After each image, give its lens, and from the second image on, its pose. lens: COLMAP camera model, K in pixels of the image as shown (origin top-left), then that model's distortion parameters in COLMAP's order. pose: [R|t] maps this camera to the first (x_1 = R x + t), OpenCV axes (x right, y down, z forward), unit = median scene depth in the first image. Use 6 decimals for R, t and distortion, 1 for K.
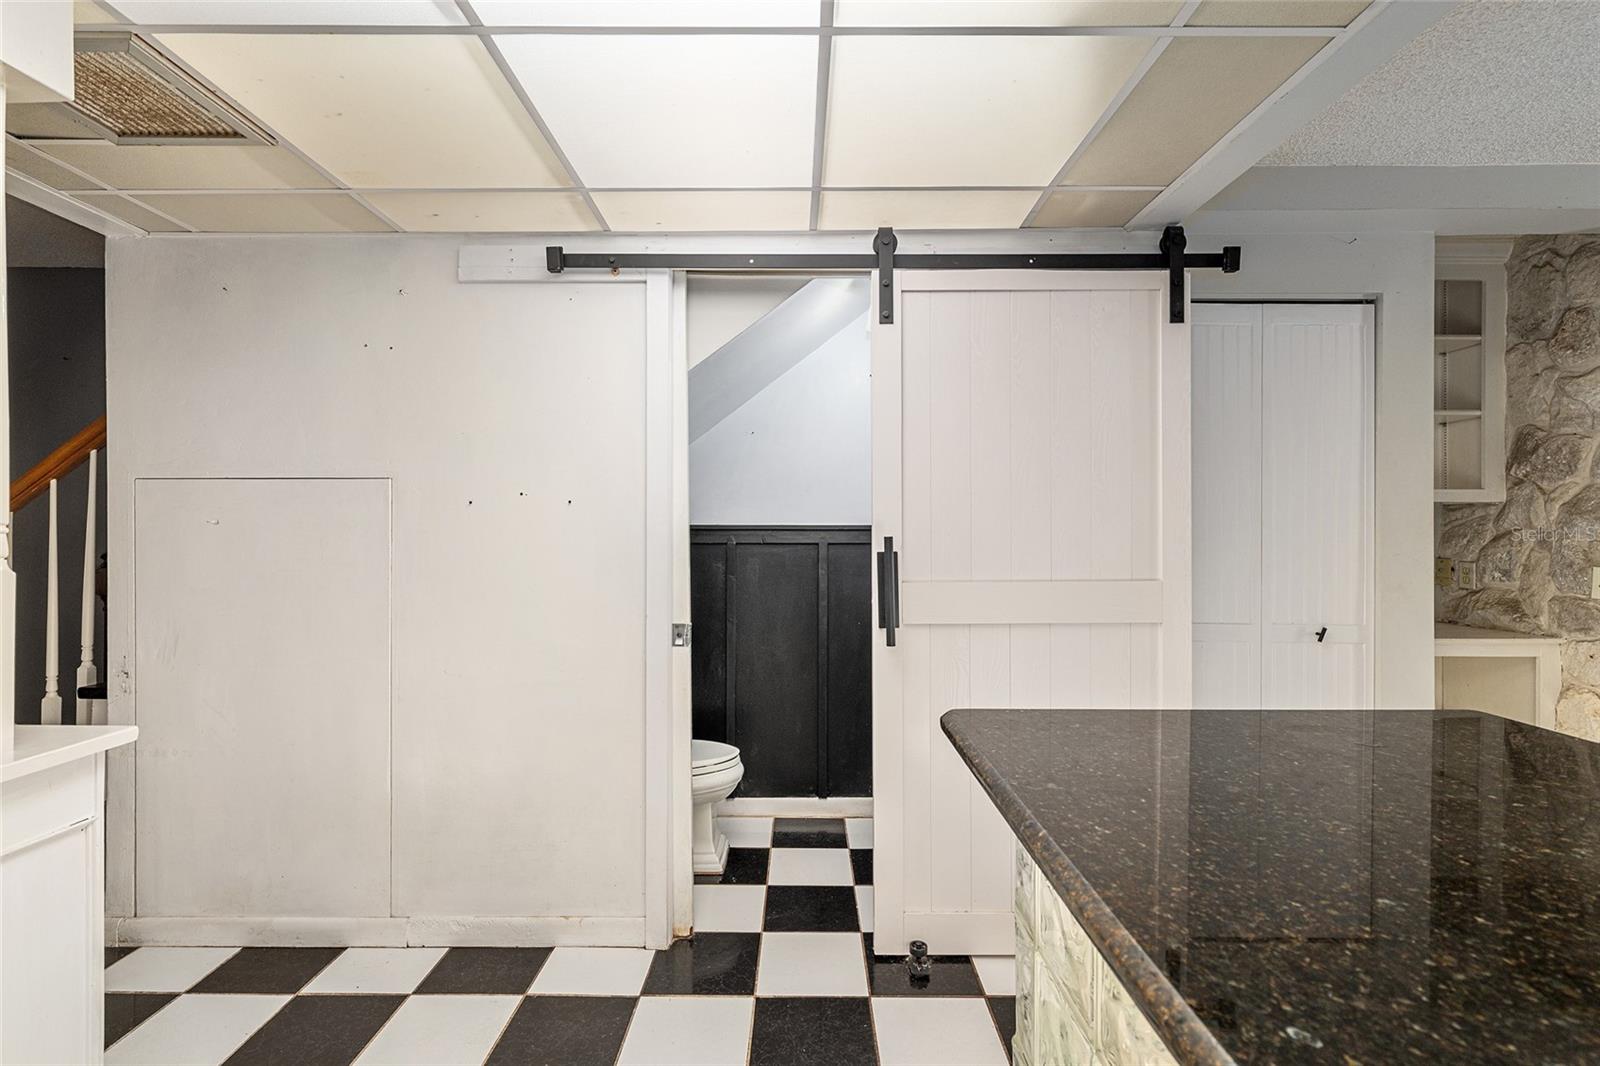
lens RADIAL K [[721.9, 0, 799.9], [0, 721.9, 531.0], [0, 0, 1]] dist [-0.000886, -0.000447]
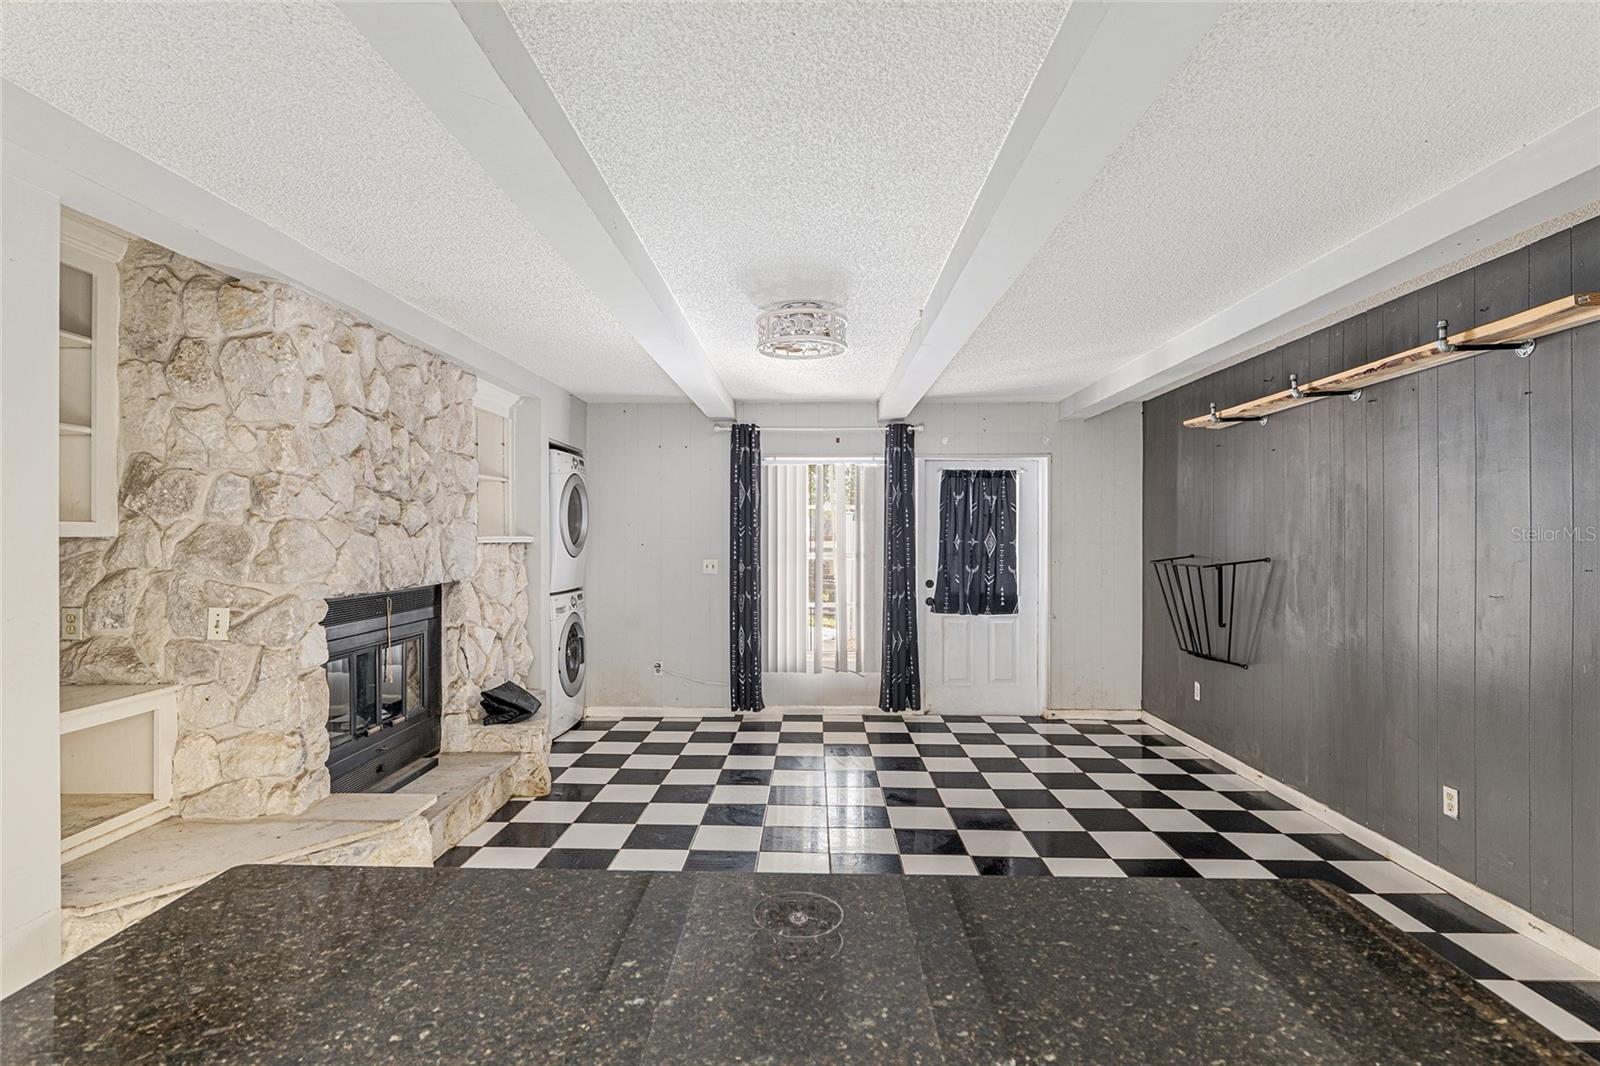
lens RADIAL K [[788.6, 0, 795.4], [0, 788.6, 536.5], [0, 0, 1]] dist [0.001518, -0.001076]
pose [[0.020864, -0.004045, 0.999774, 0.042352], [-0.004252, 0.999982, 0.004135, -0.051944], [-0.999773, -0.004337, 0.020847, 0.170855]]
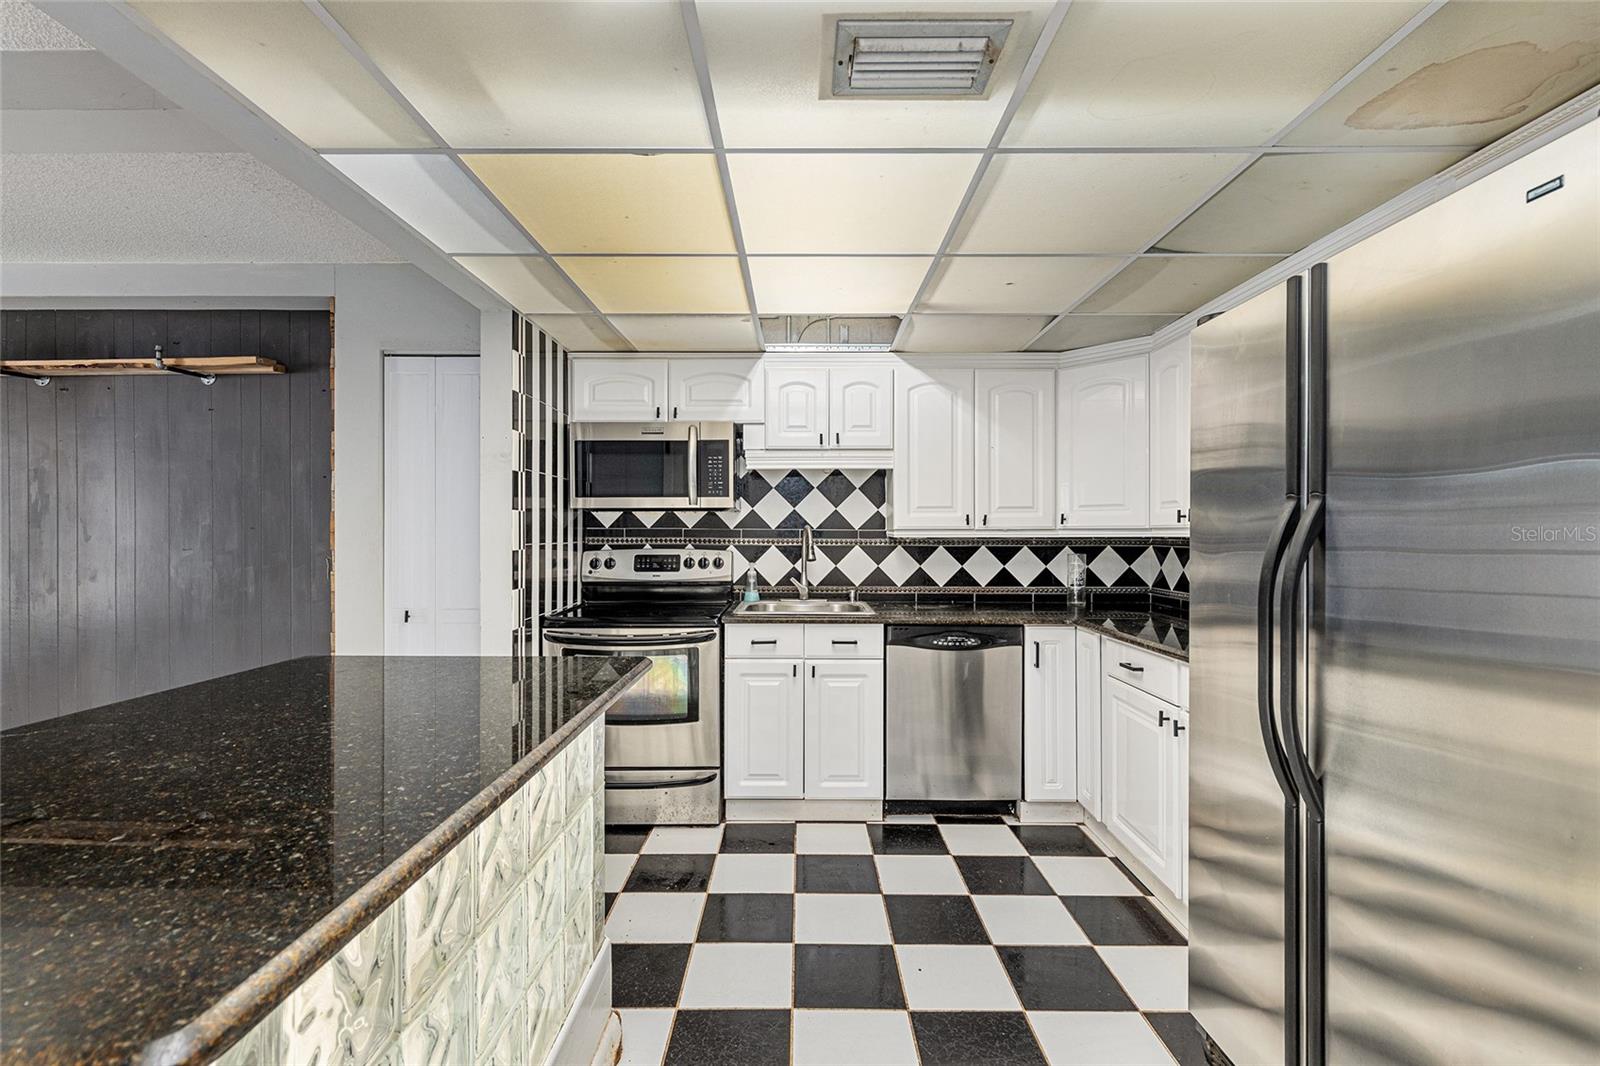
lens RADIAL K [[721.9, 0, 800.4], [0, 721.9, 536.1], [0, 0, 1]] dist [-0.000886, -0.000447]
pose [[-0.999952, -0.005046, 0.008365, -0.054673], [-0.005004, 0.999974, 0.005103, -0.008380], [-0.008390, 0.005060, -0.999952, 0.613735]]
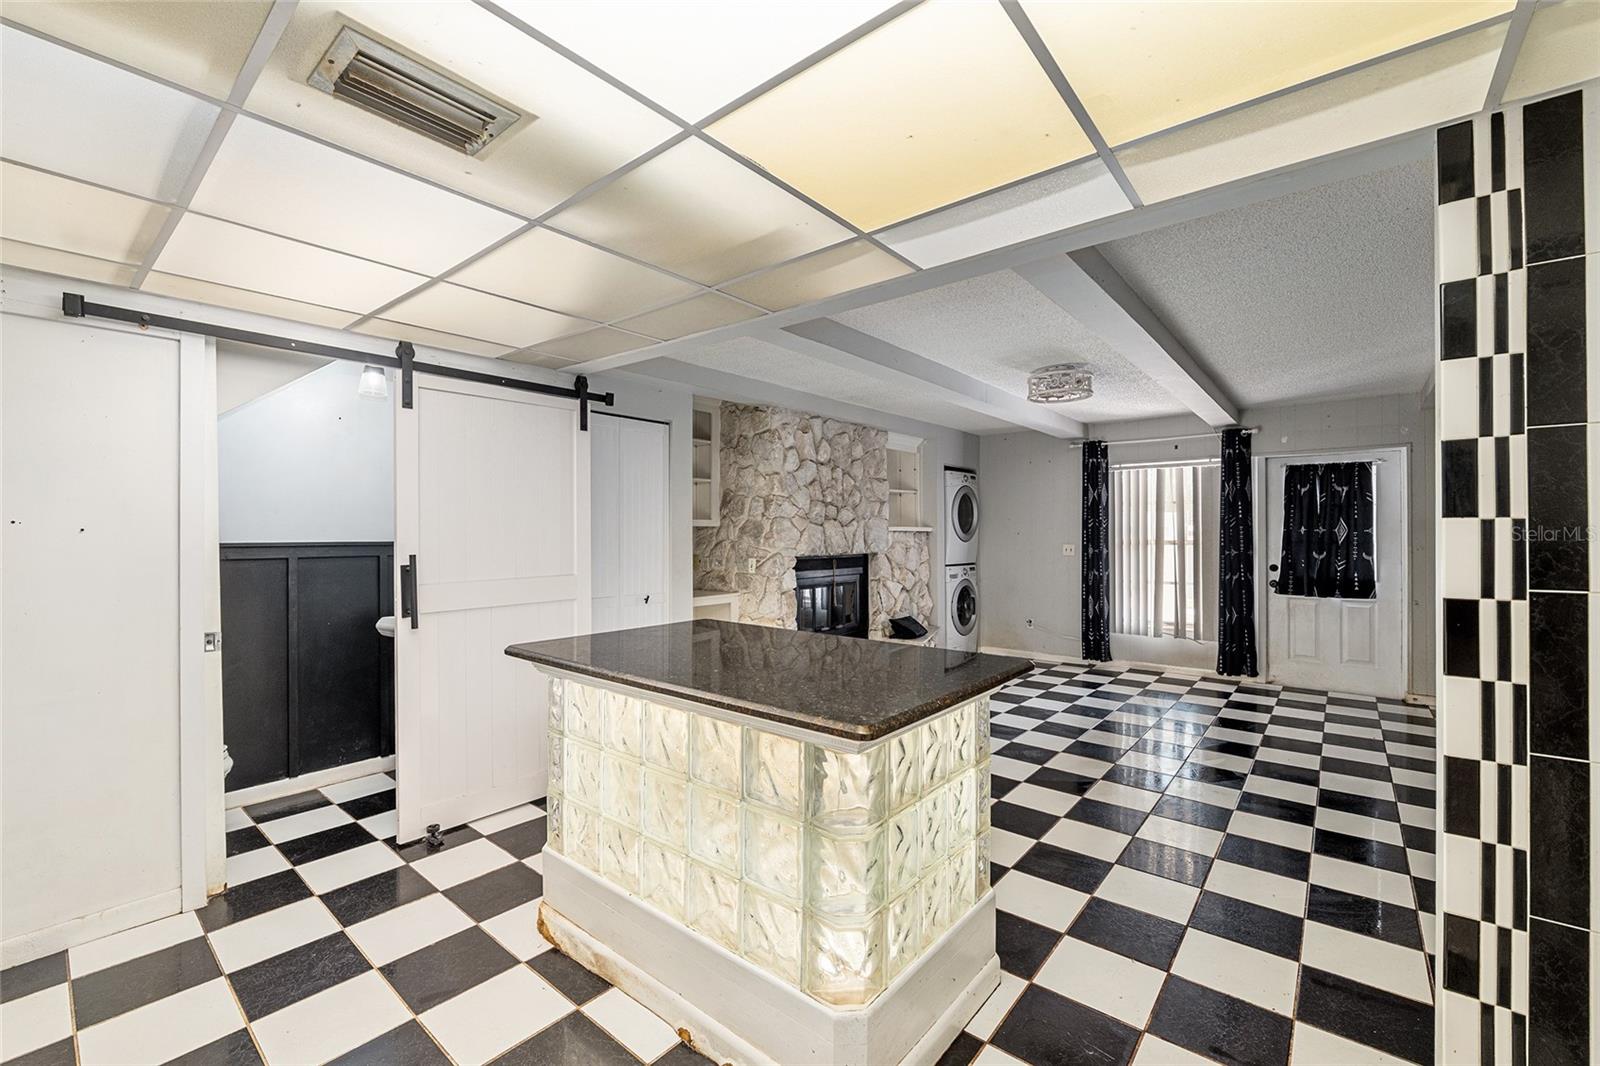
lens RADIAL K [[653.3, 0, 790.6], [0, 653.3, 530.0], [0, 0, 1]] dist [-0.013028, 0.000286]
pose [[0.643261, 0.000112, 0.765647, -0.296557], [0.001662, 0.999997, -0.001543, -0.029257], [-0.765645, 0.002265, 0.643259, -0.332754]]
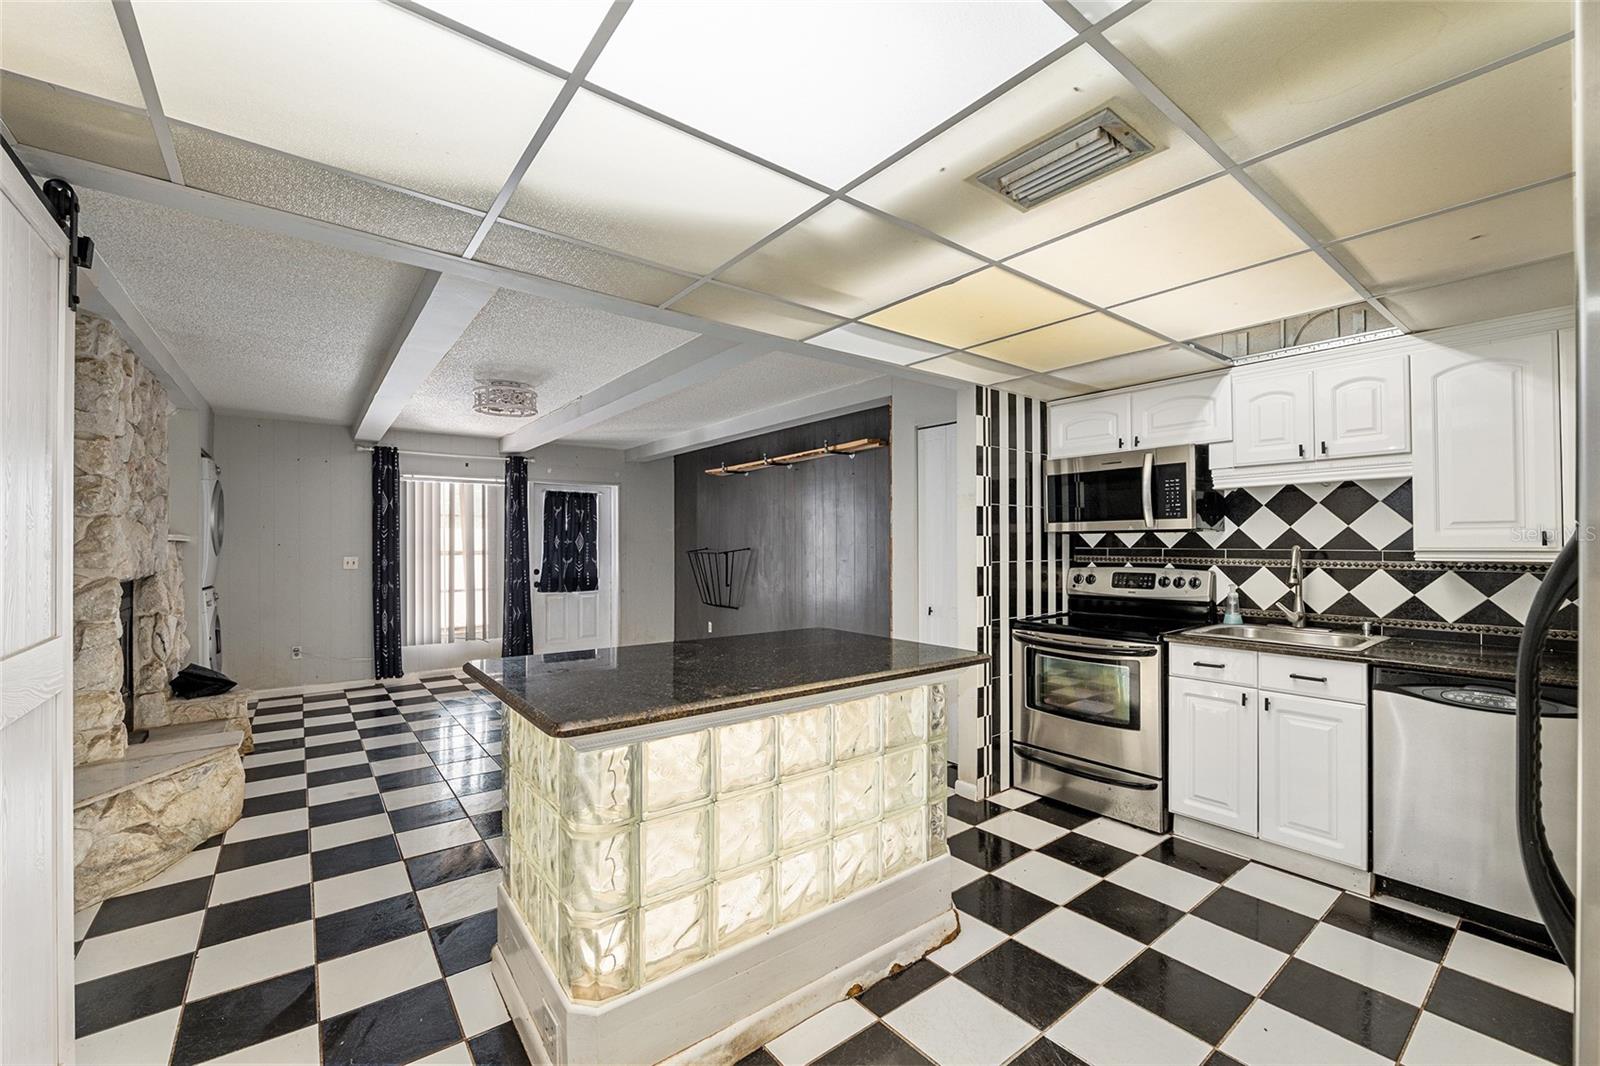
lens RADIAL K [[653.3, 0, 791.4], [0, 653.3, 540.3], [0, 0, 1]] dist [-0.013028, 0.000286]
pose [[-0.604273, 0.002558, 0.796773, -0.398410], [-0.001018, 0.999992, -0.003982, -0.024698], [-0.796776, -0.003217, -0.604266, 0.608376]]
